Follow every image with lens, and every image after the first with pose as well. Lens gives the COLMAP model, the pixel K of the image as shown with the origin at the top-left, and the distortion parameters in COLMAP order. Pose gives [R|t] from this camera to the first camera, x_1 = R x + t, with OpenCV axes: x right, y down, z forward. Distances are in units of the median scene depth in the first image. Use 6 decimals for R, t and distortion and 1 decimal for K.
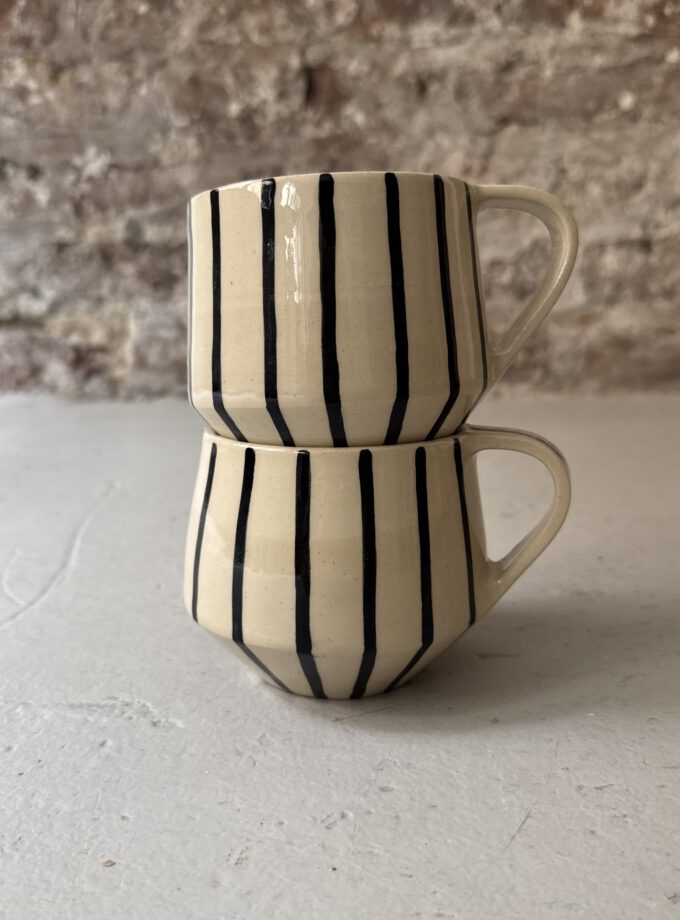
lens RADIAL K [[878.7, 0, 334.3], [0, 878.7, 463.9], [0, 0, 1]] dist [0.132916, -0.403187]
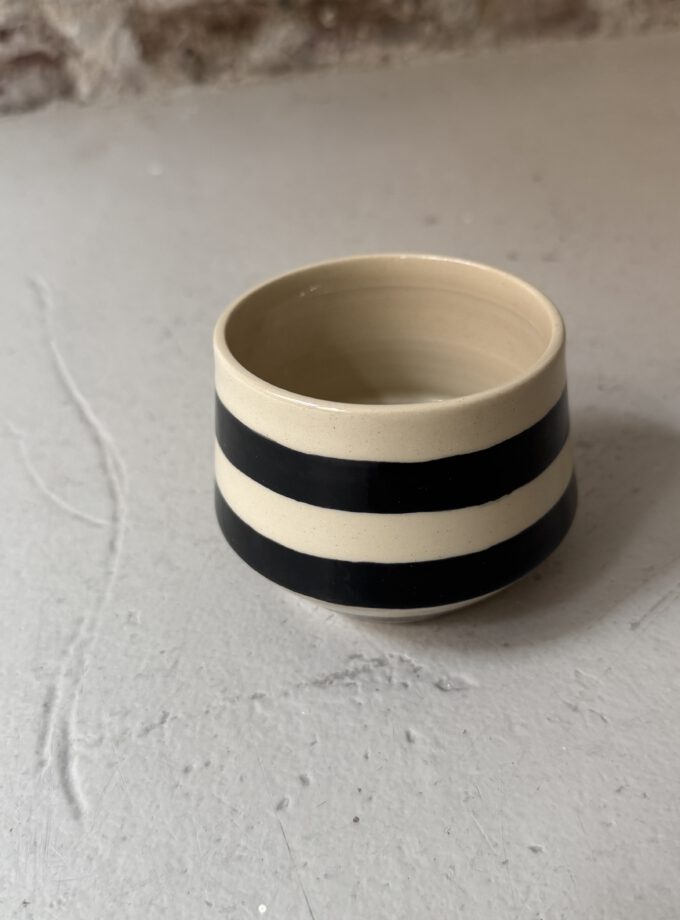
lens RADIAL K [[900.4, 0, 346.0], [0, 900.4, 439.5], [0, 0, 1]] dist [0.144366, -0.451004]
pose [[0.950016, -0.216475, 0.224963, -0.137398], [0.120973, 0.919522, 0.373958, -0.079840], [-0.287811, -0.328051, 0.899748, 0.108493]]
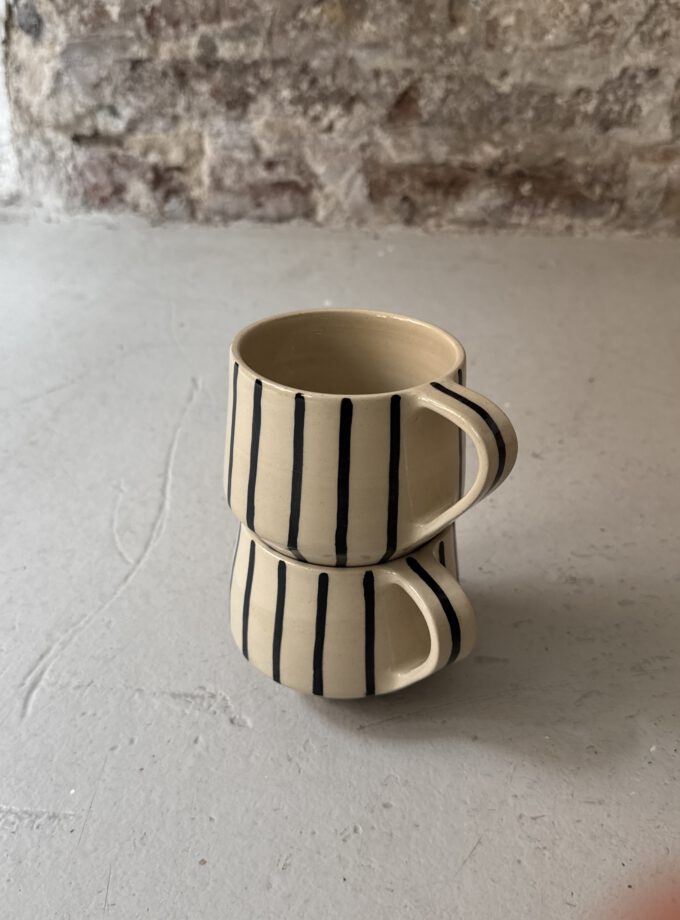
lens RADIAL K [[879.1, 0, 339.7], [0, 879.1, 448.0], [0, 0, 1]] dist [0.122207, -0.317348]
pose [[0.995683, 0.047829, -0.079551, 0.019288], [-0.018490, 0.942050, 0.334964, -0.190232], [0.090961, -0.332046, 0.938867, -0.053006]]
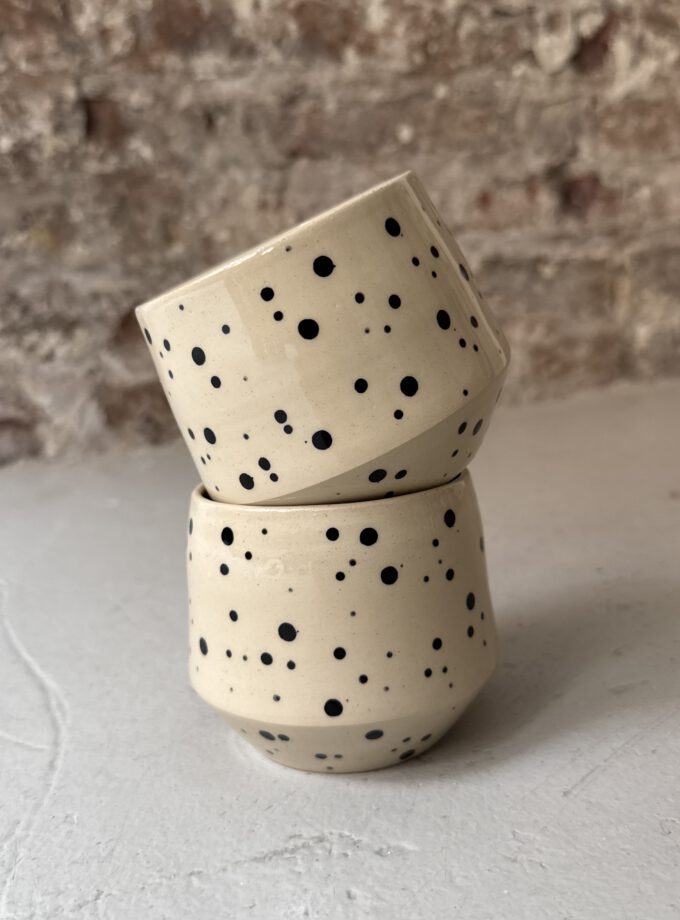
lens RADIAL K [[885.7, 0, 340.5], [0, 885.7, 459.7], [0, 0, 1]] dist [0.105267, -0.342140]
pose [[0.929072, -0.122425, 0.349053, -0.154759], [0.138690, 0.990094, -0.021889, -0.018048], [-0.342916, 0.068747, 0.936847, 0.068355]]
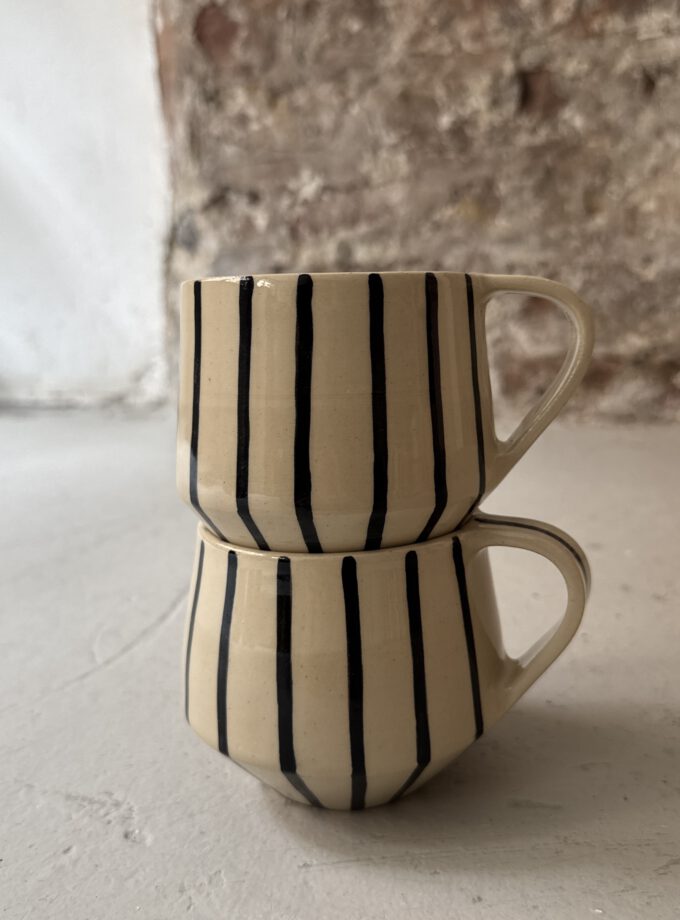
lens RADIAL K [[880.2, 0, 340.7], [0, 880.2, 462.3], [0, 0, 1]] dist [0.111386, -0.355286]
pose [[0.949379, 0.039743, -0.311609, 0.096994], [-0.036670, 0.999204, 0.015716, -0.043118], [0.311986, -0.003494, 0.950080, 0.051831]]
